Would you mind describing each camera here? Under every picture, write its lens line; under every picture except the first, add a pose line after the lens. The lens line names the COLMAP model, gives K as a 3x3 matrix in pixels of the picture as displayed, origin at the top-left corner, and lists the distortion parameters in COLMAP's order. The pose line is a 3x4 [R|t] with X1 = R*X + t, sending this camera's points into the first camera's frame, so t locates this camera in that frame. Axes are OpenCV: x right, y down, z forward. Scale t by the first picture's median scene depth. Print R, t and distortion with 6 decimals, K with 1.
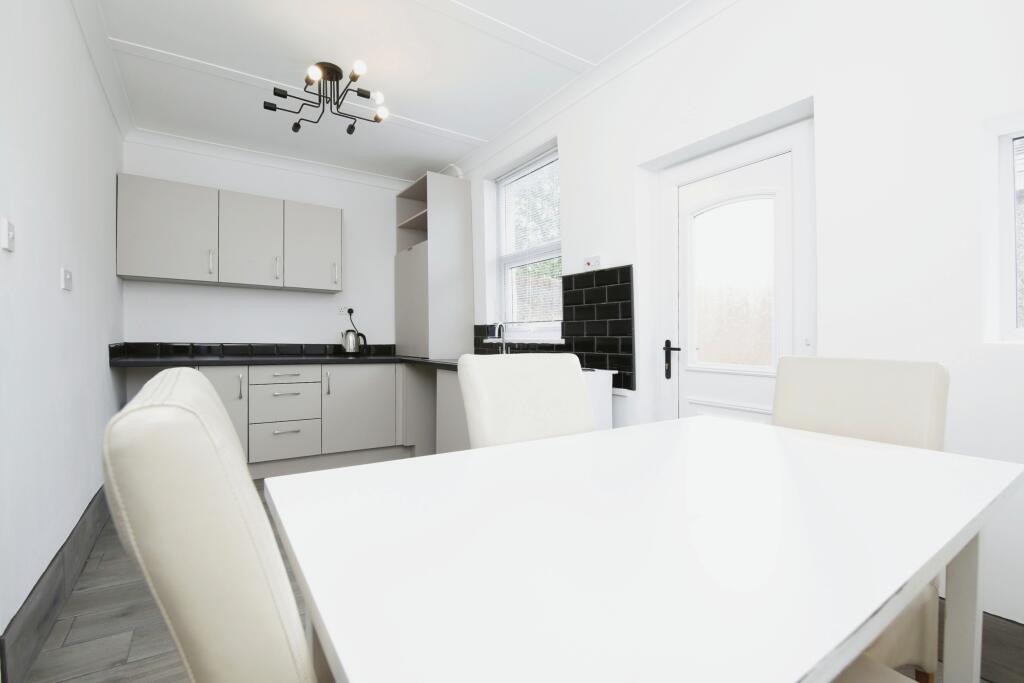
lens RADIAL K [[451.1, 0, 512.6], [0, 451.1, 341.1], [0, 0, 1]] dist [-0.008547, -0.002033]
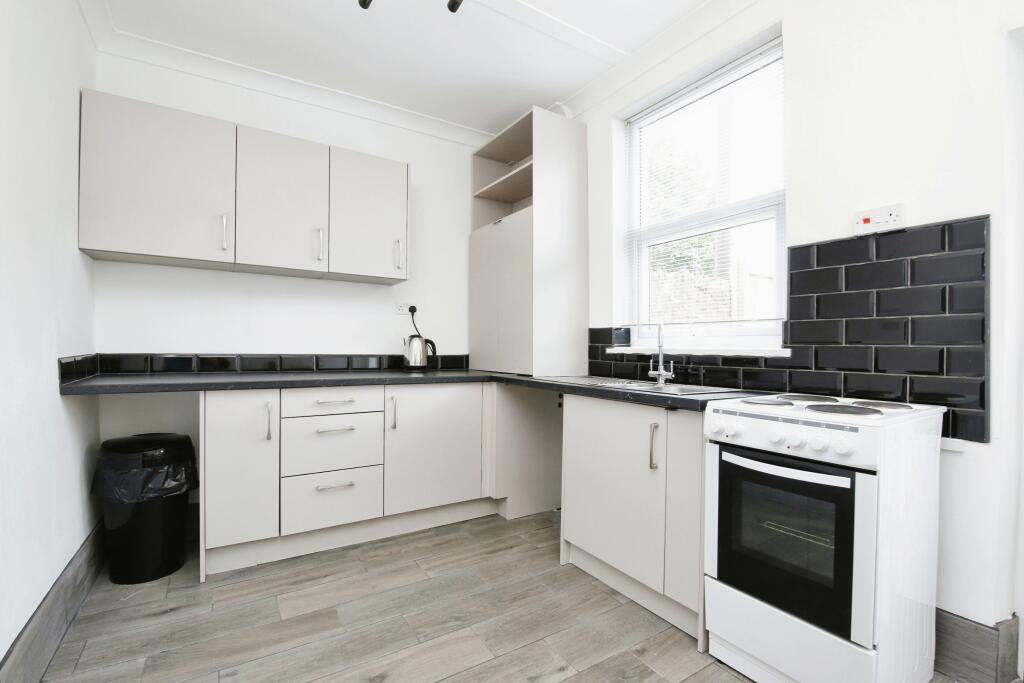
lens RADIAL K [[451.1, 0, 509.5], [0, 451.1, 346.6], [0, 0, 1]] dist [-0.008547, -0.002033]
pose [[0.999760, 0.000525, -0.021924, -0.206612], [-0.000591, 0.999995, -0.003024, -0.004704], [0.021922, 0.003036, 0.999755, 0.302644]]
